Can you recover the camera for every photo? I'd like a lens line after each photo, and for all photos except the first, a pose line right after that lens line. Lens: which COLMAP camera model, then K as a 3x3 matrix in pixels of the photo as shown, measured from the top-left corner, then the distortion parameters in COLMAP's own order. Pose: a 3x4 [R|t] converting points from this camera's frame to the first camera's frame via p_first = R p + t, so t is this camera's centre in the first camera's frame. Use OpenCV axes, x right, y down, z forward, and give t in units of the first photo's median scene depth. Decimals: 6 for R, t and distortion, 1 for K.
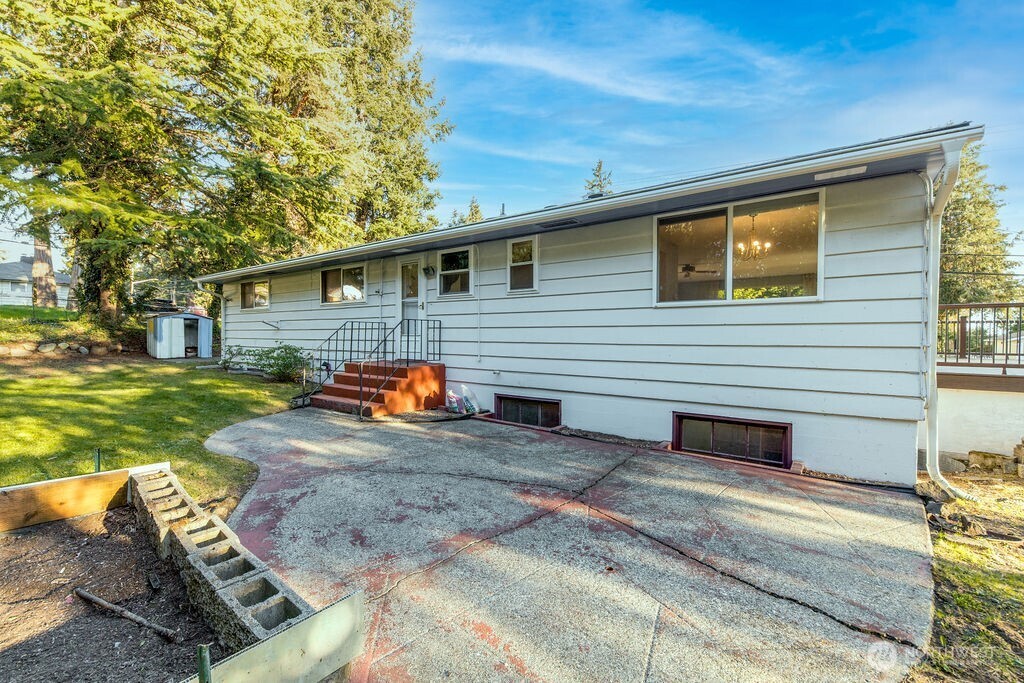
lens RADIAL K [[442.3, 0, 512.0], [0, 442.3, 341.5], [0, 0, 1]] dist [-0.011150, -0.000565]
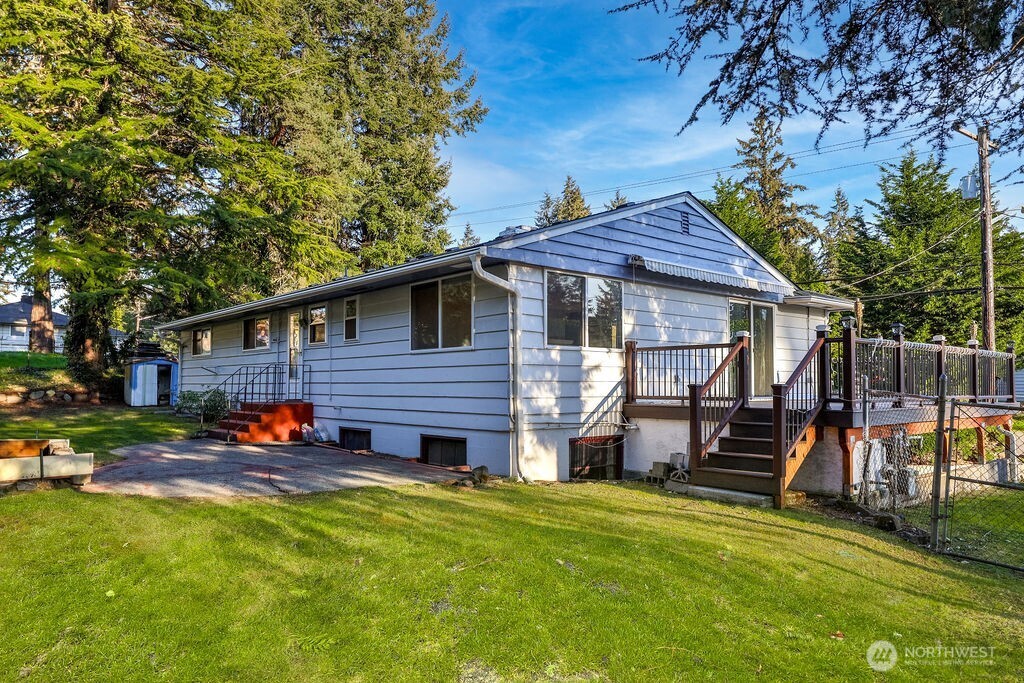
lens RADIAL K [[704.2, 0, 512.0], [0, 704.2, 341.5], [0, 0, 1]] dist [-0.008012, 0.000108]
pose [[0.972575, -0.023169, -0.231432, 0.725451], [0.006803, 0.997434, -0.071265, 0.023360], [0.232489, 0.067736, 0.970237, -0.623810]]
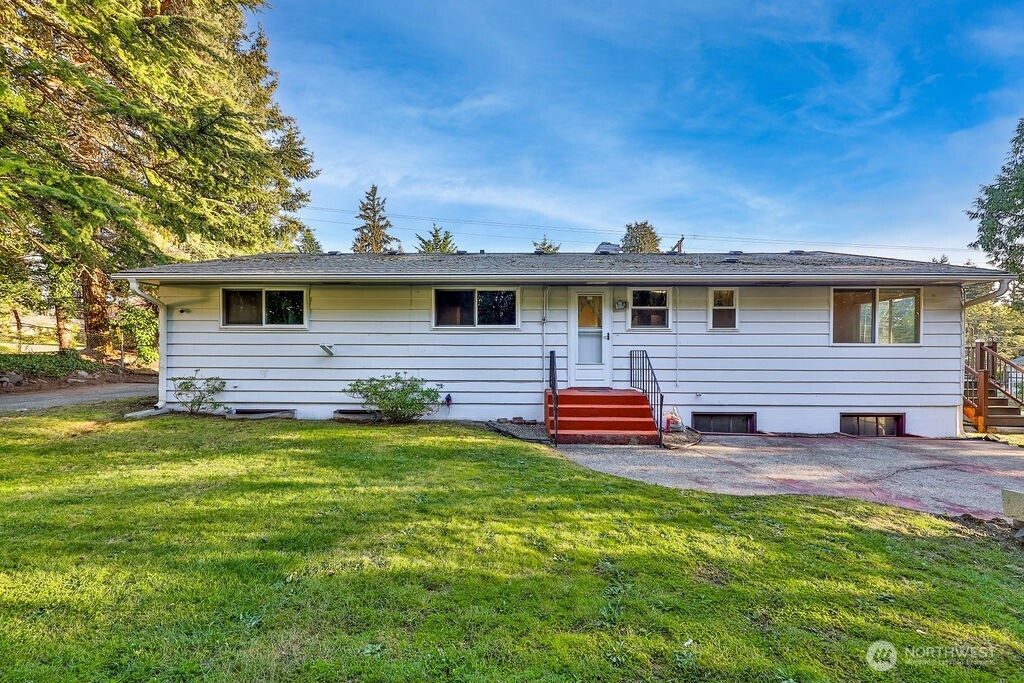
lens RADIAL K [[383.7, 0, 512.0], [0, 383.7, 341.5], [0, 0, 1]] dist [0.015606, 0.000050]
pose [[0.810482, 0.005943, 0.585733, -0.906767], [0.007124, 0.999775, -0.020001, -0.049091], [-0.585720, 0.020383, 0.810257, 0.368840]]
